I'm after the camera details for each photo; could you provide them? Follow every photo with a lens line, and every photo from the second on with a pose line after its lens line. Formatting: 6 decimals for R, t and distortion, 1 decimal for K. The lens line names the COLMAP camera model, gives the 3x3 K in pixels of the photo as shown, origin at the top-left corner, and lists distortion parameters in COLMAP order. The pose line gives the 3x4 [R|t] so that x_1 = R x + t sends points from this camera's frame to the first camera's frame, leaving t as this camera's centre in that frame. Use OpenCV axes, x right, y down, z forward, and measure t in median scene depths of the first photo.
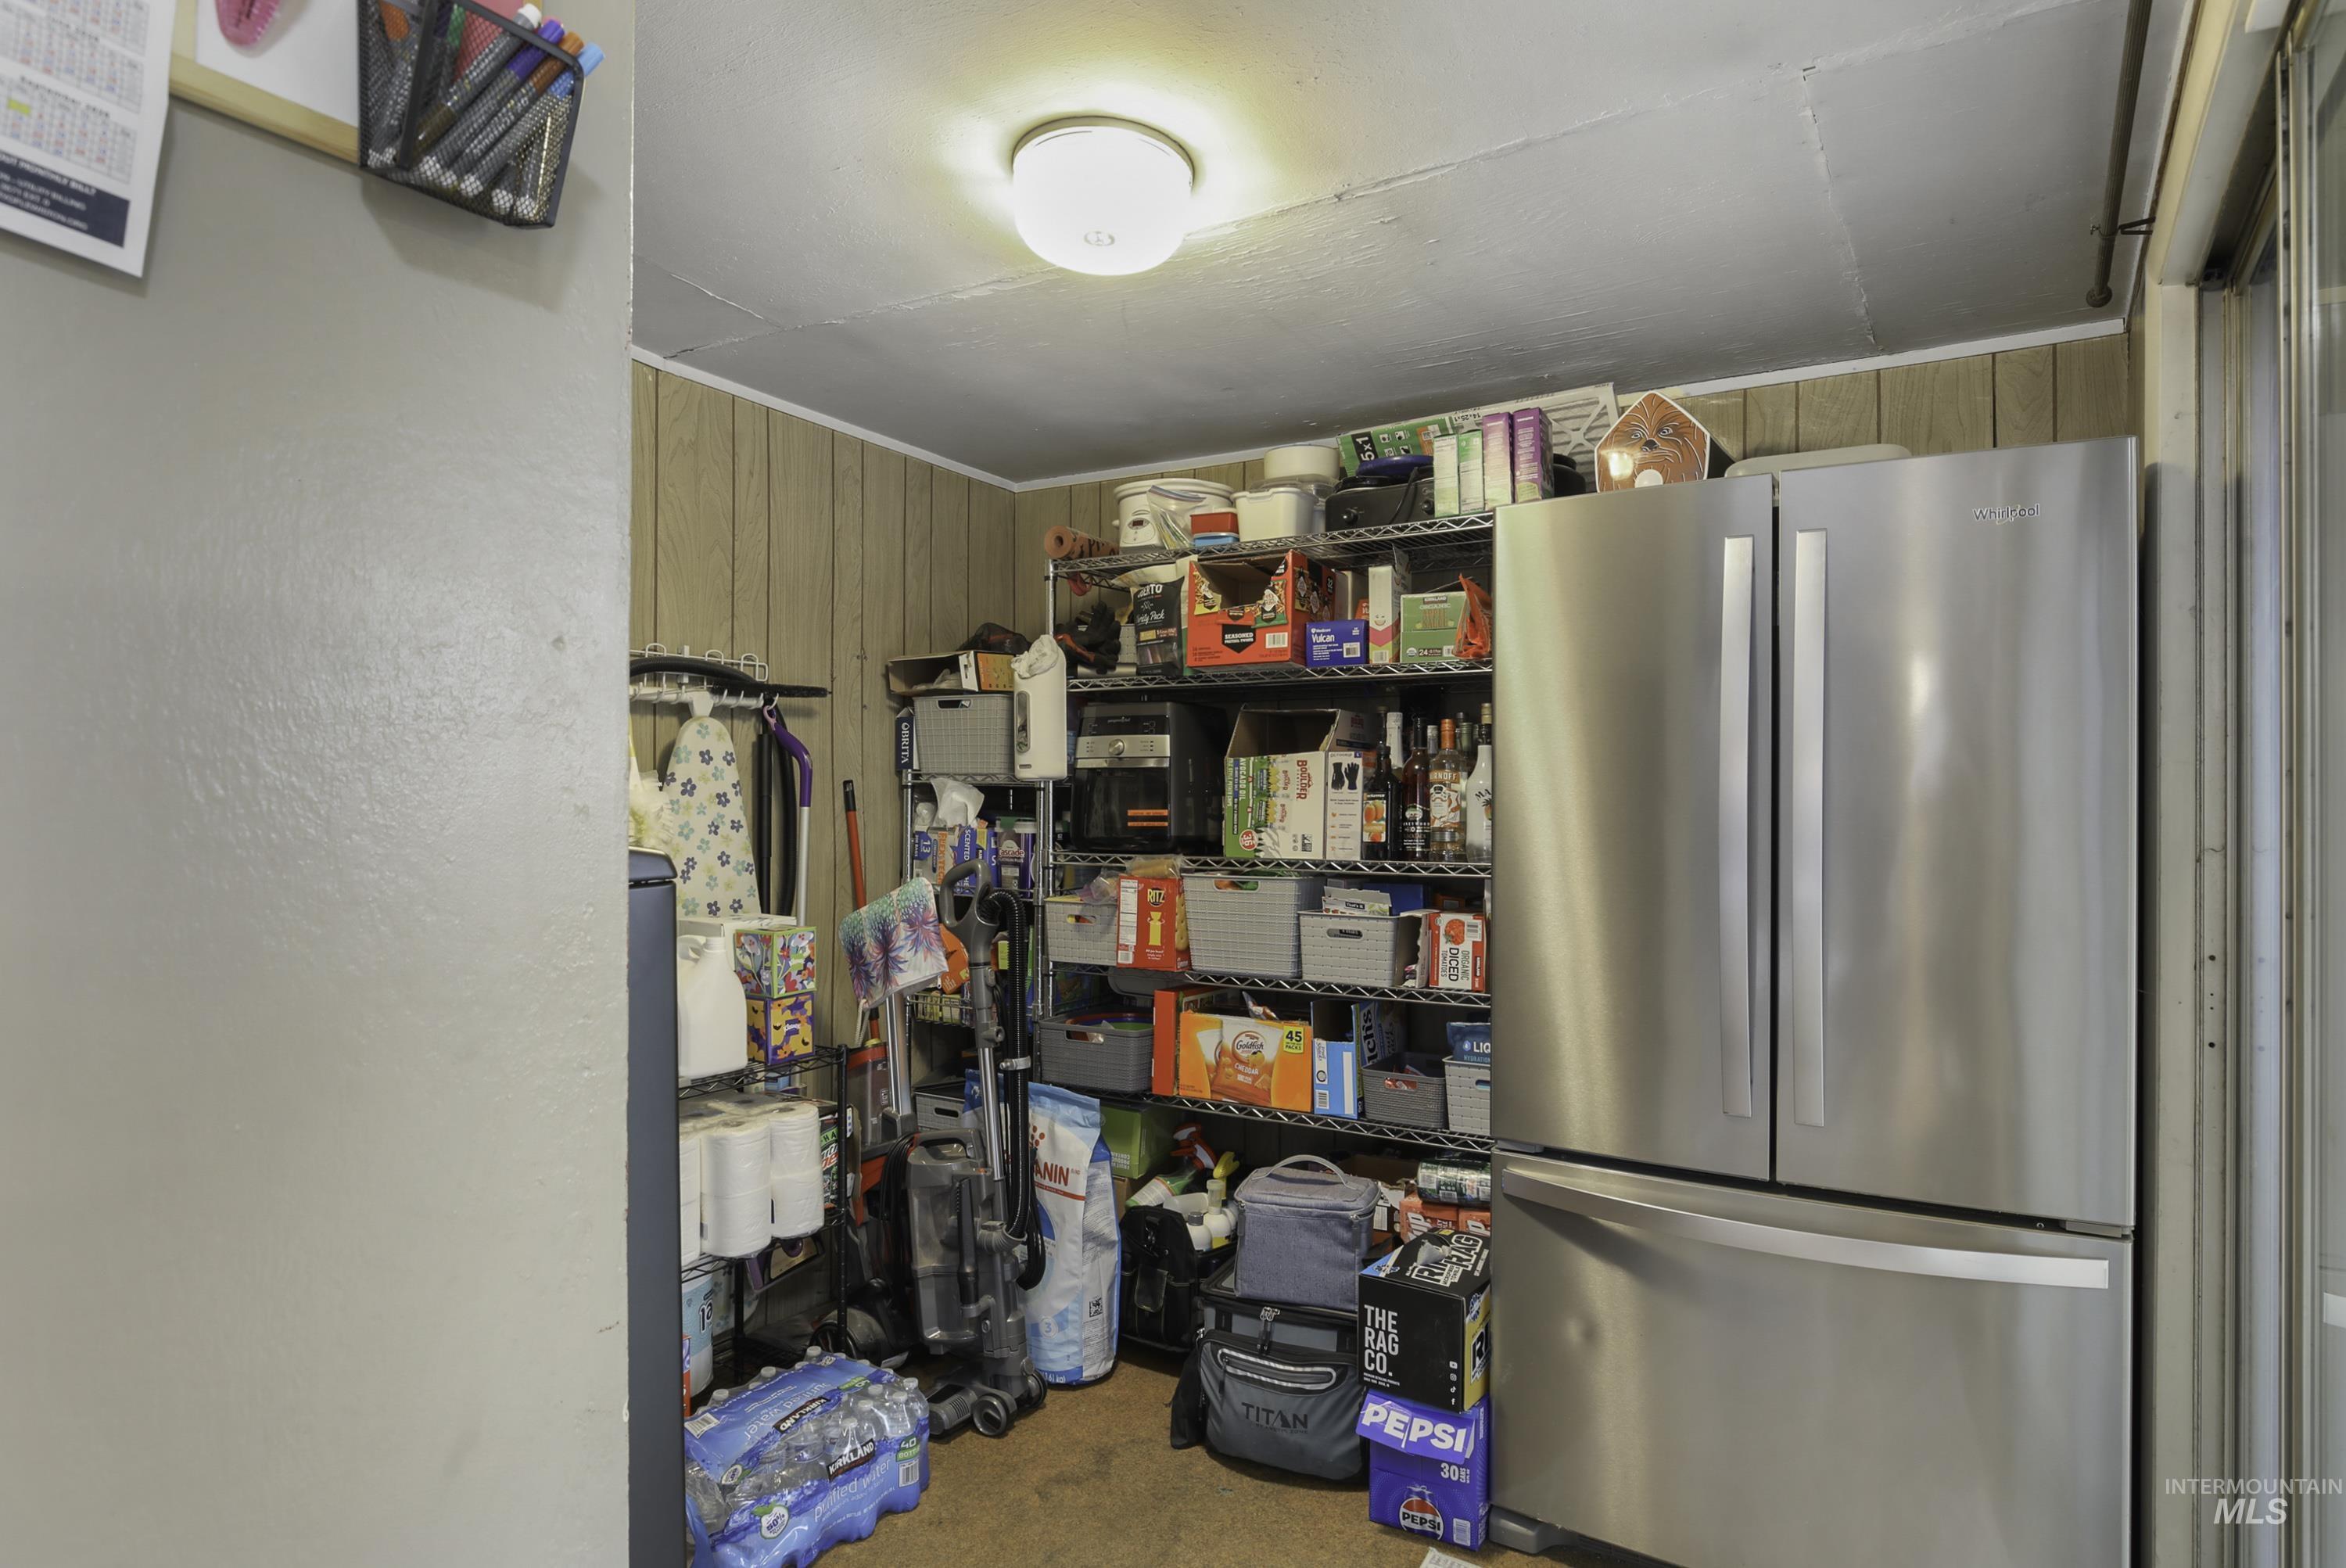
lens RADIAL K [[1348.7, 0, 1164.0], [0, 1348.7, 788.1], [0, 0, 1]] dist [-0.013702, -0.003460]
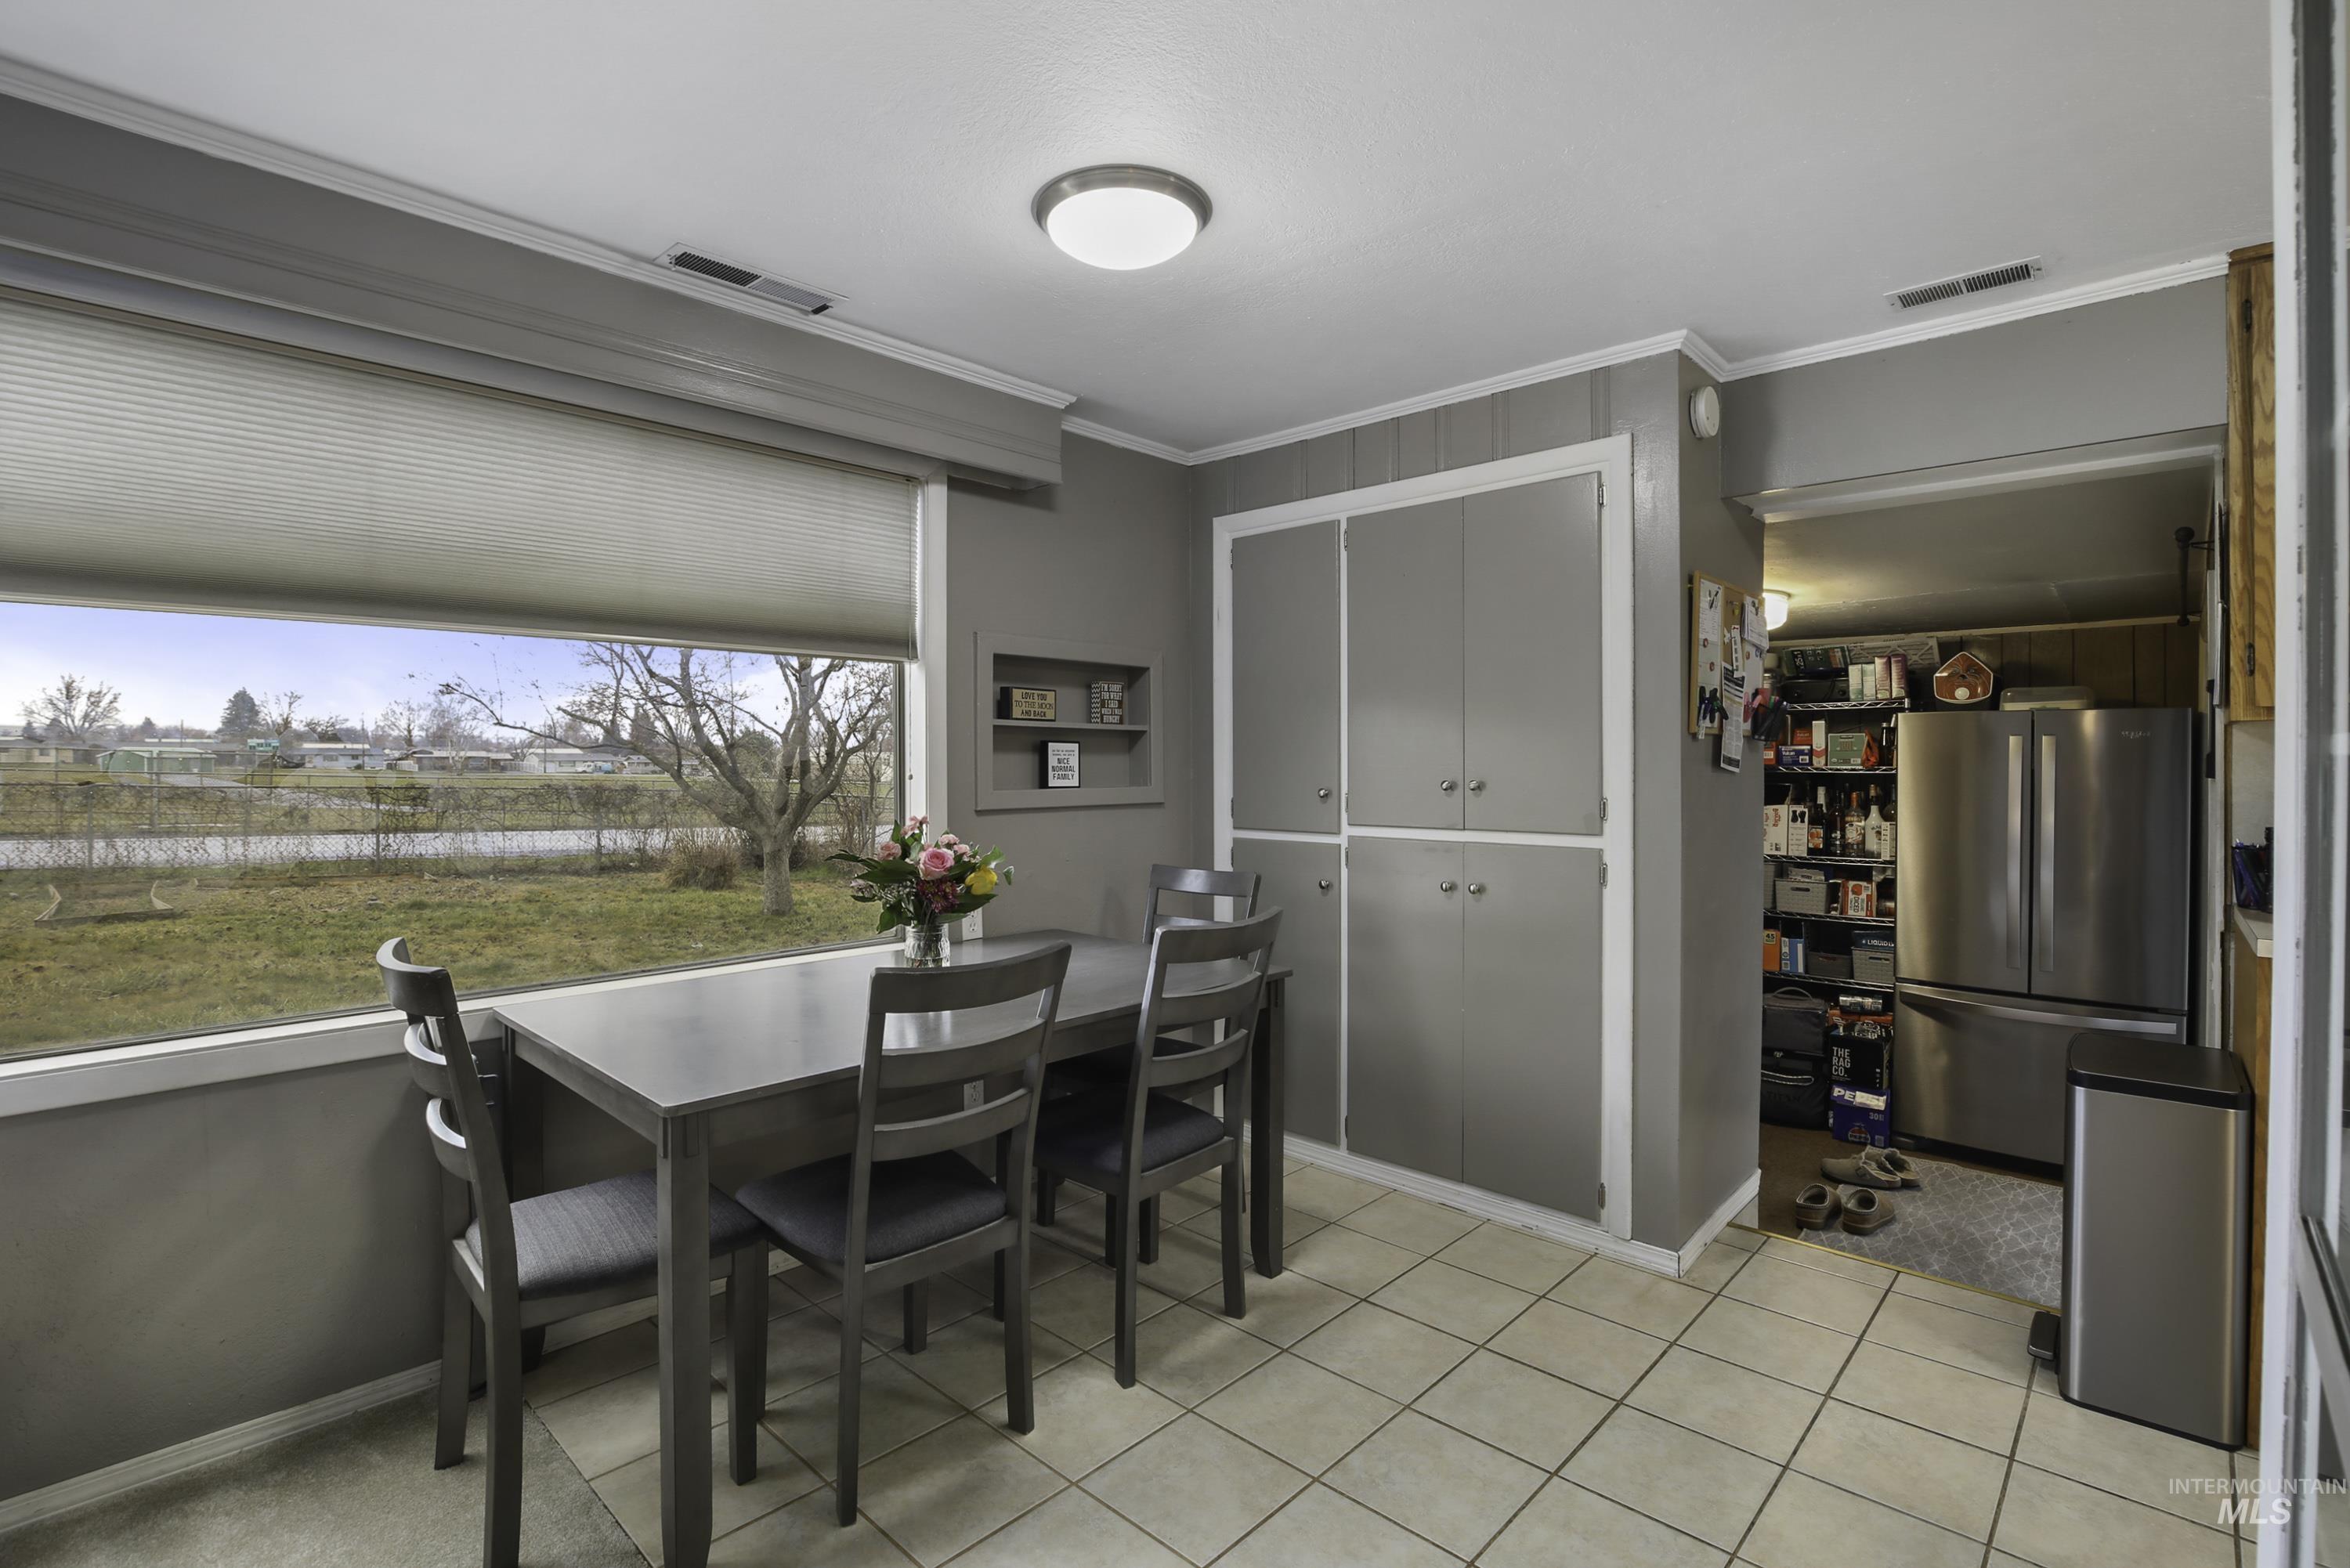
lens RADIAL K [[1096.0, 0, 1157.4], [0, 1096.0, 763.5], [0, 0, 1]] dist [-0.035906, 0.005690]
pose [[0.981013, -0.000641, -0.193942, -0.538322], [0.002866, 0.999933, 0.011195, -0.116792], [0.193921, -0.011539, 0.980949, -0.905791]]
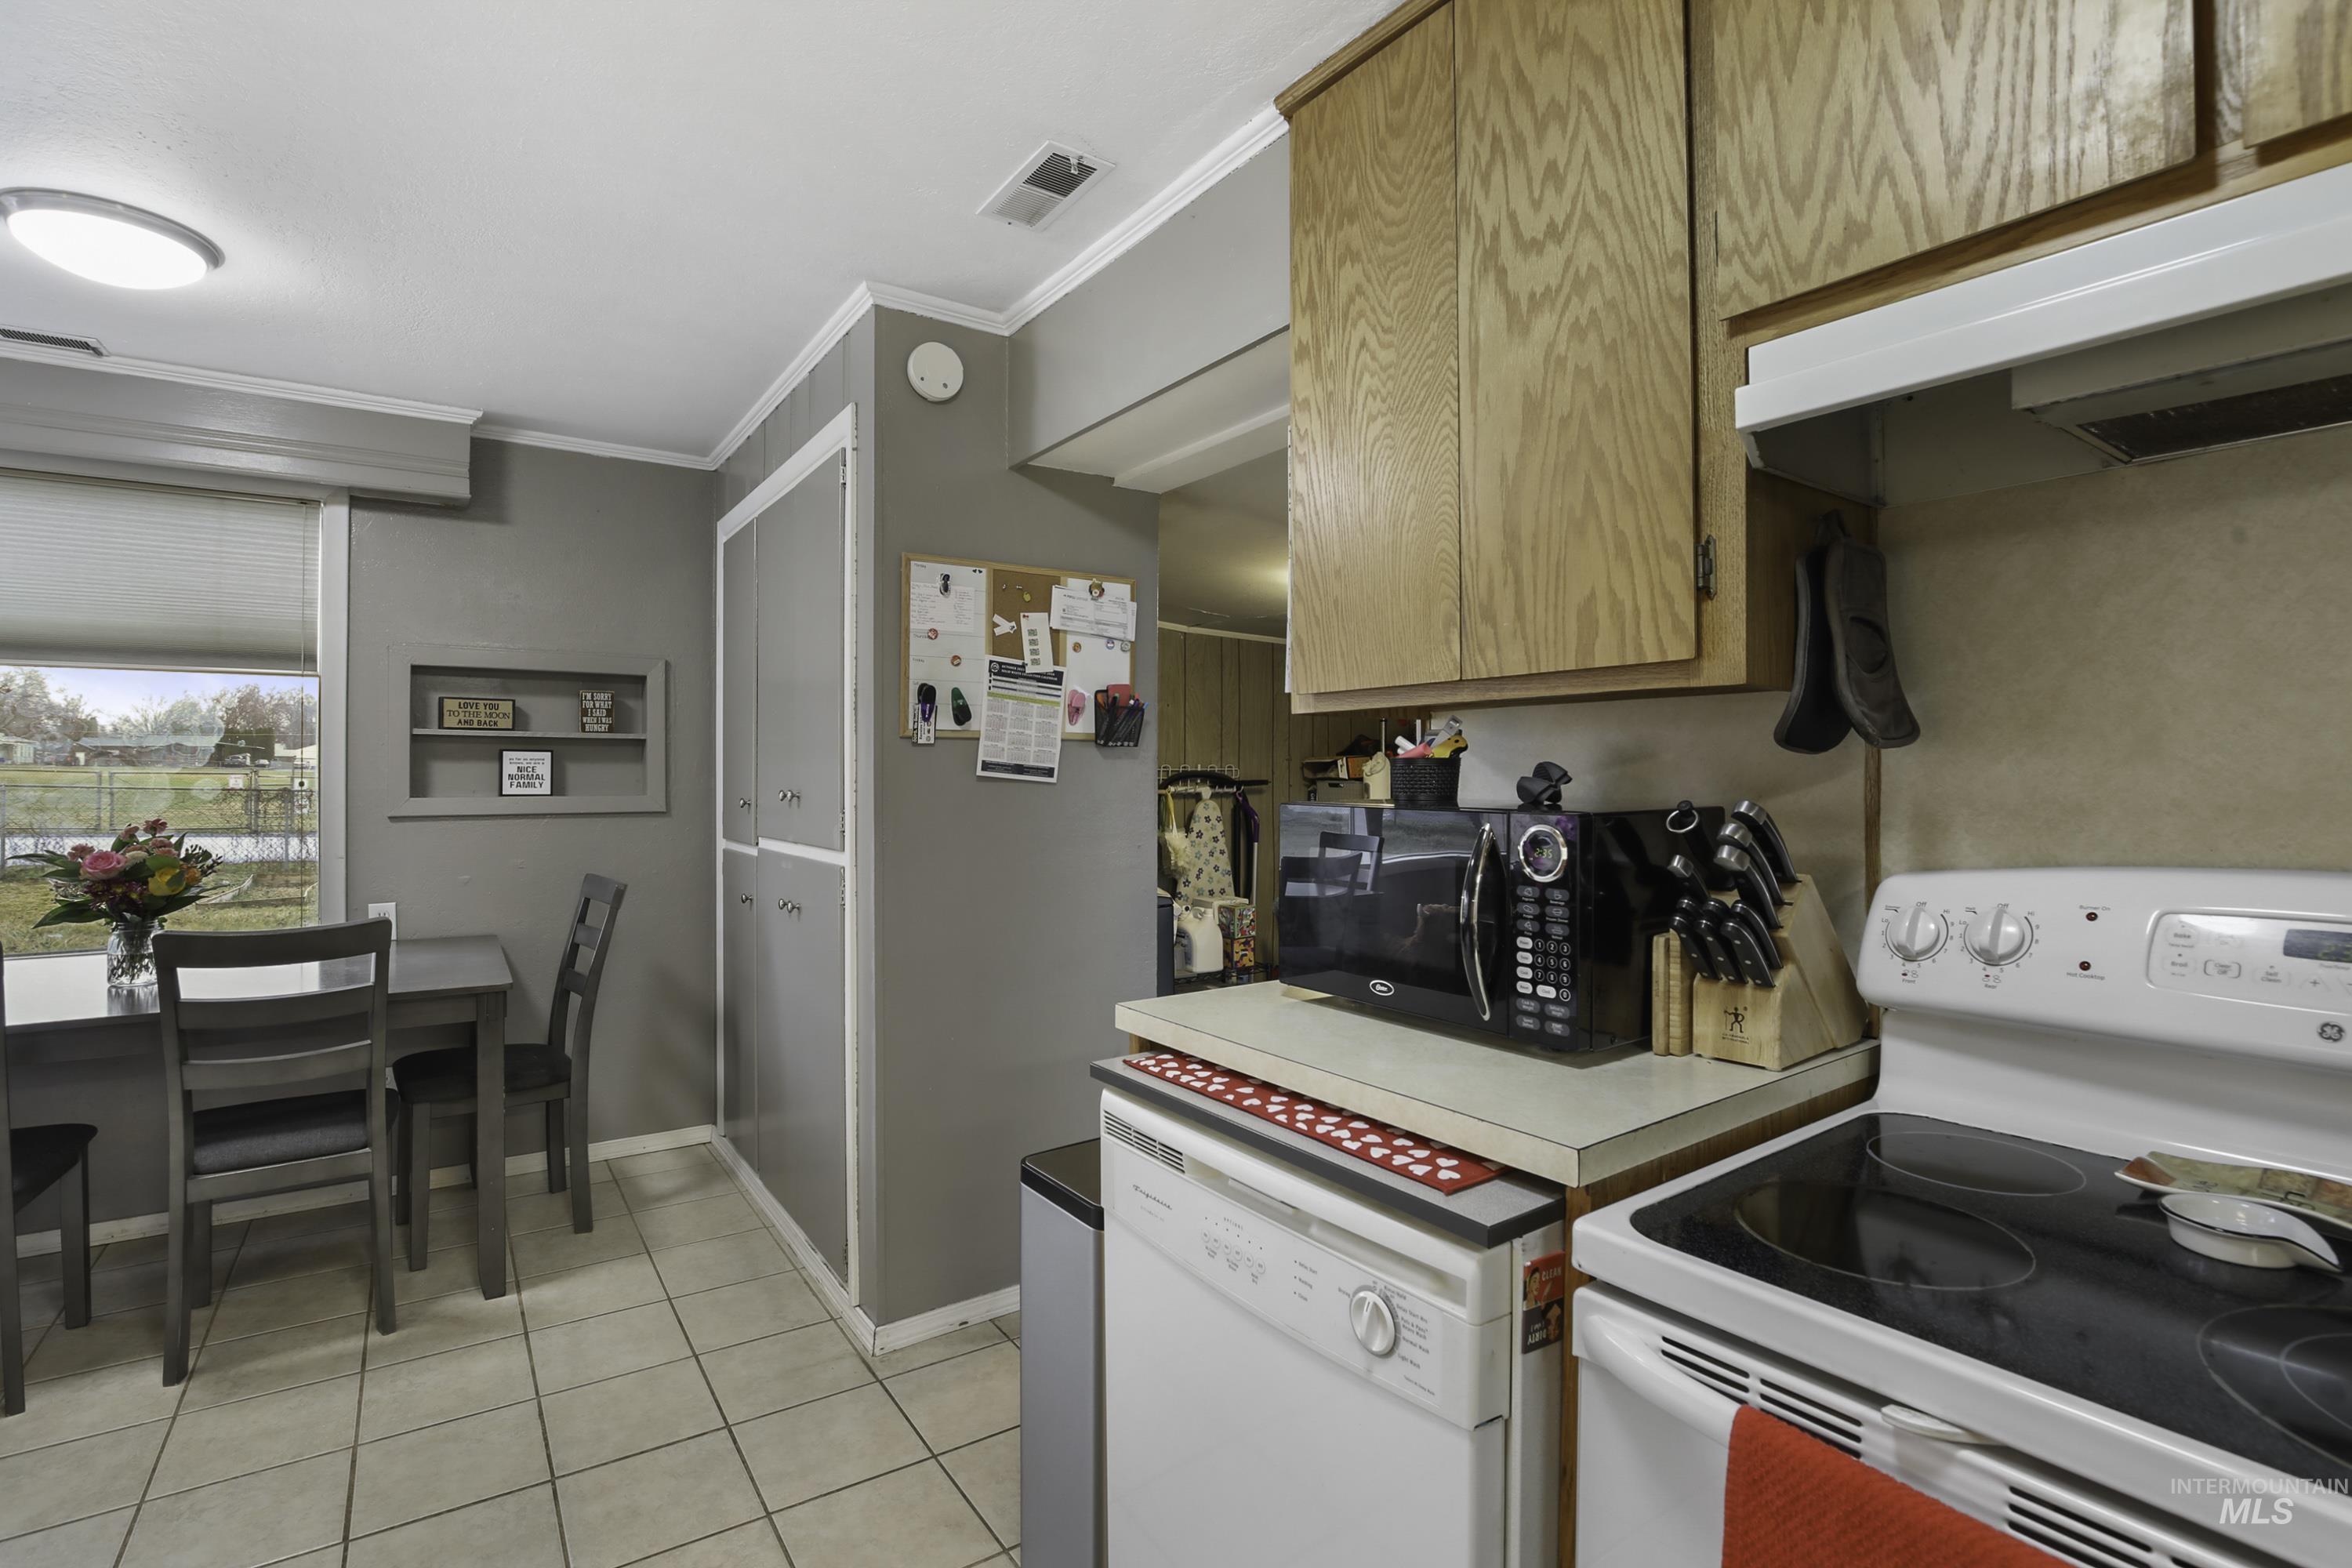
lens RADIAL K [[1097.0, 0, 1171.5], [0, 1097.0, 764.3], [0, 0, 1]] dist [-0.035906, 0.005690]
pose [[0.921537, -0.002945, -0.388280, 0.263842], [0.003856, 0.999991, 0.001568, -0.111006], [0.388272, -0.002943, 0.921540, -0.575635]]
